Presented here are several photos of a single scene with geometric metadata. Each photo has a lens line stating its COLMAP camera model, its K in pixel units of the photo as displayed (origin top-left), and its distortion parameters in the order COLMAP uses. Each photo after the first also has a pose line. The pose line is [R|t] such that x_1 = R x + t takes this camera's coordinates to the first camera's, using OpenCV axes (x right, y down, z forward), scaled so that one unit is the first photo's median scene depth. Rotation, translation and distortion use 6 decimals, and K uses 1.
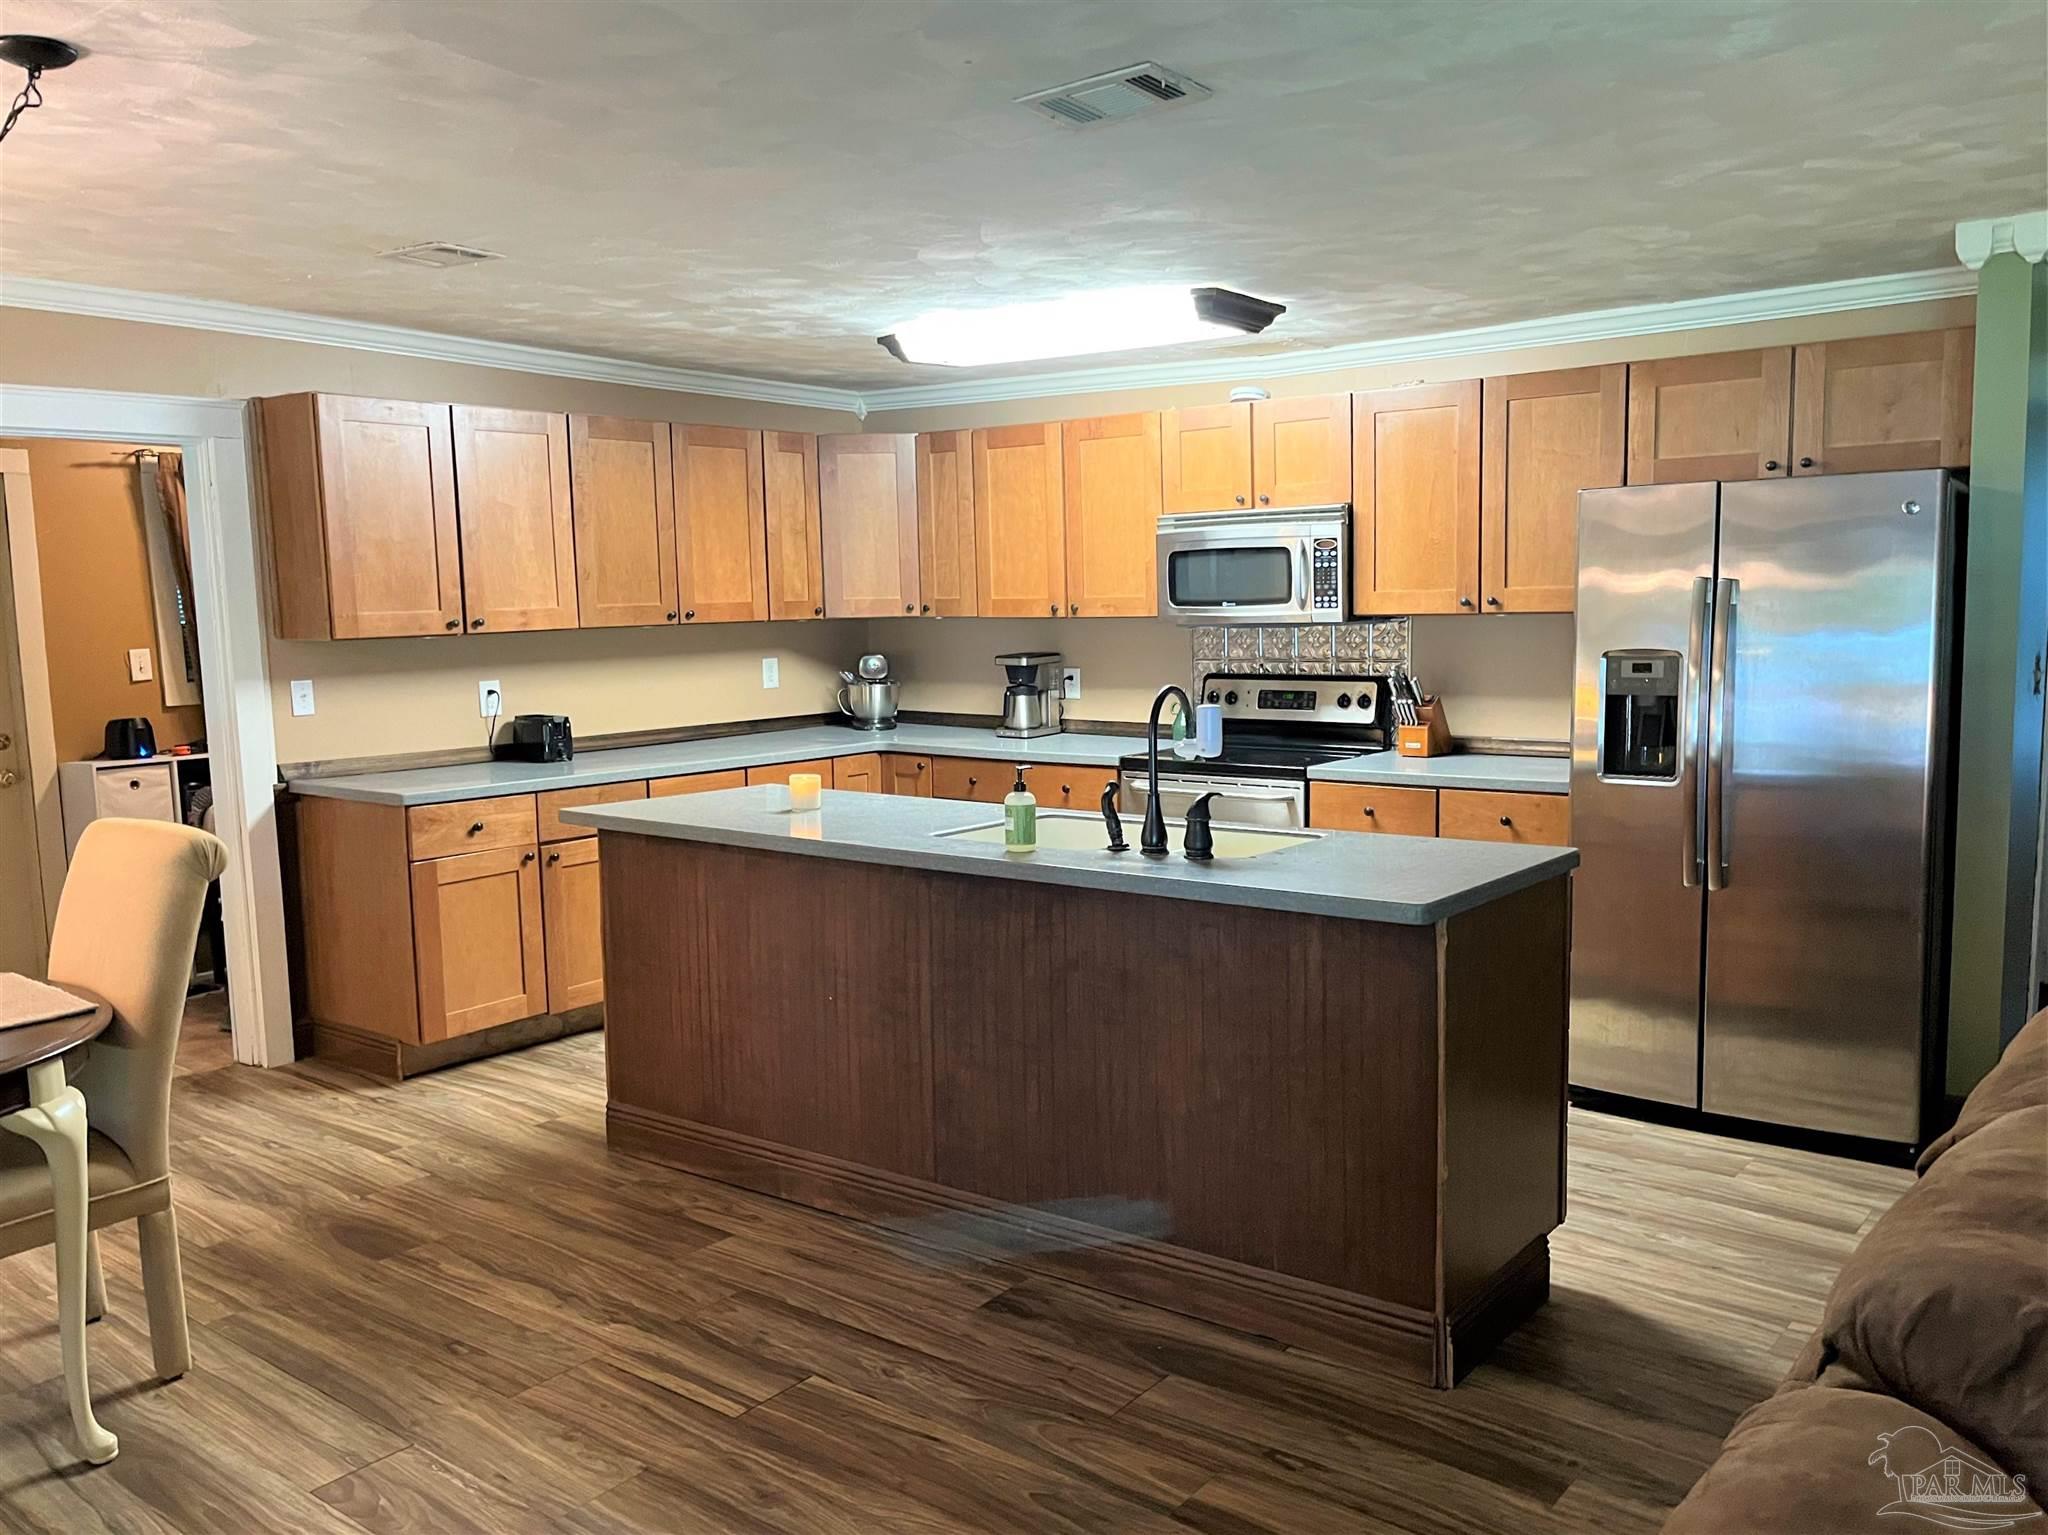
lens RADIAL K [[1581.0, 0, 1024.0], [0, 1581.0, 767.5], [0, 0, 1]] dist [0.066244, -0.093189]
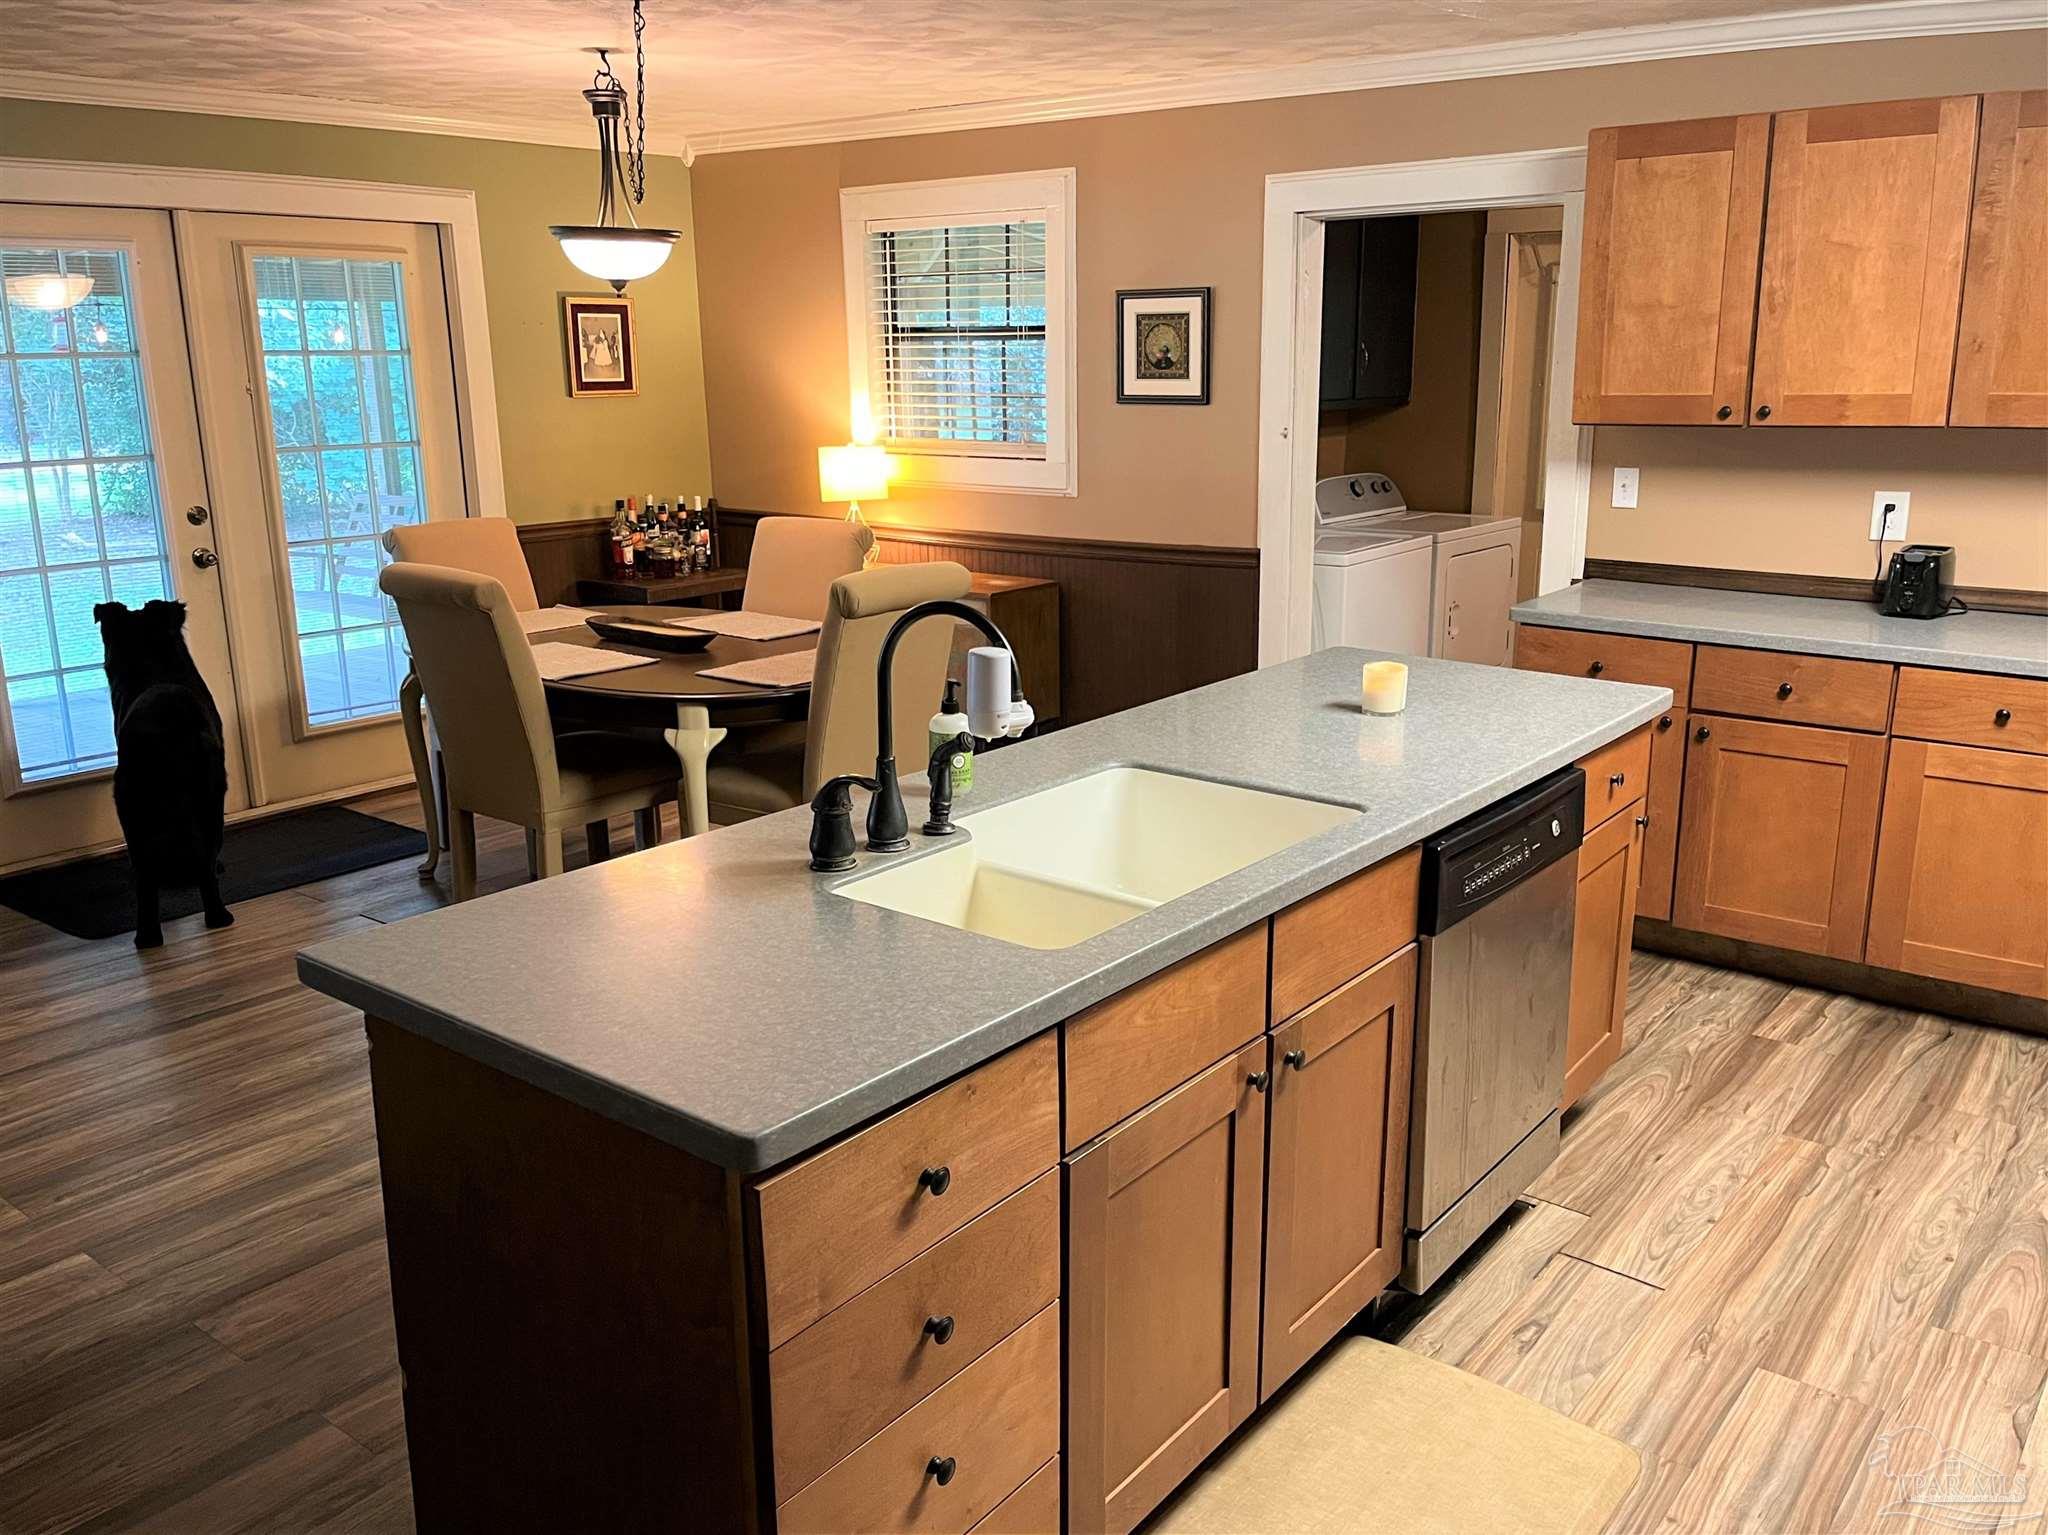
lens RADIAL K [[1660.3, 0, 1027.9], [0, 1660.3, 754.8], [0, 0, 1]] dist [0.083556, -0.102217]
pose [[-0.000392, 0.259797, -0.965663, 0.432349], [-0.099426, 0.960868, 0.258547, -0.098504], [0.995045, 0.096113, 0.025454, 0.601403]]
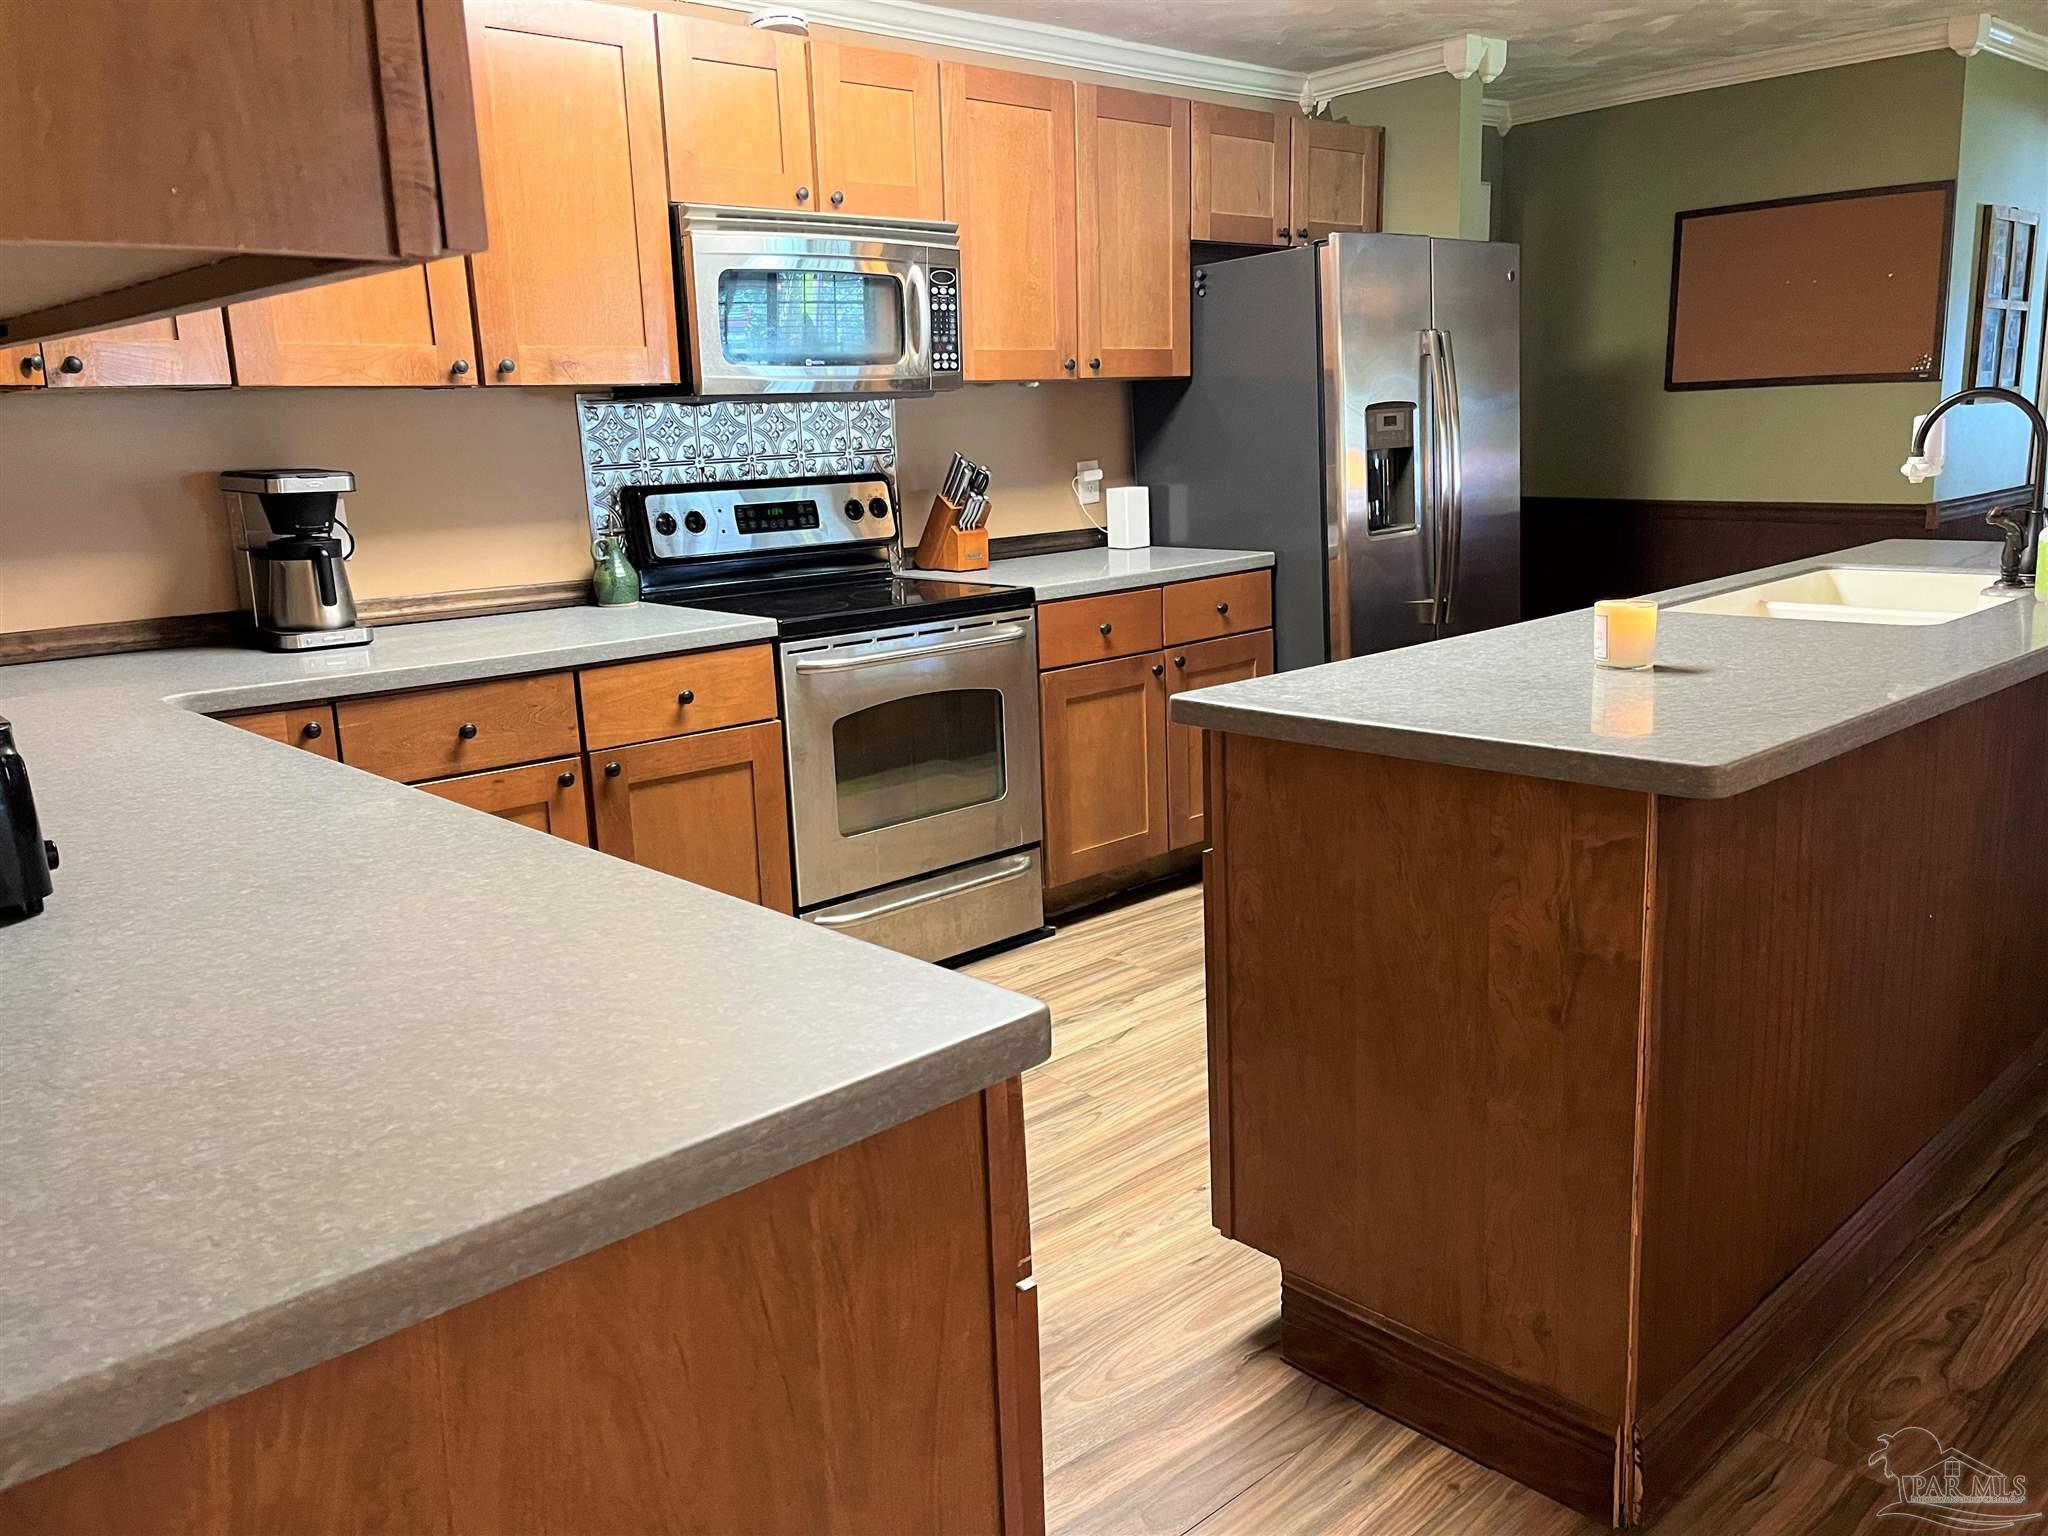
lens RADIAL K [[1581.0, 0, 1024.0], [0, 1581.0, 768.0], [0, 0, 1]] dist [0.066244, -0.093189]
pose [[0.151321, -0.195932, 0.968872, -0.500475], [0.140321, 0.974490, 0.175152, -0.042819], [-0.978474, 0.109449, 0.174954, 0.804860]]
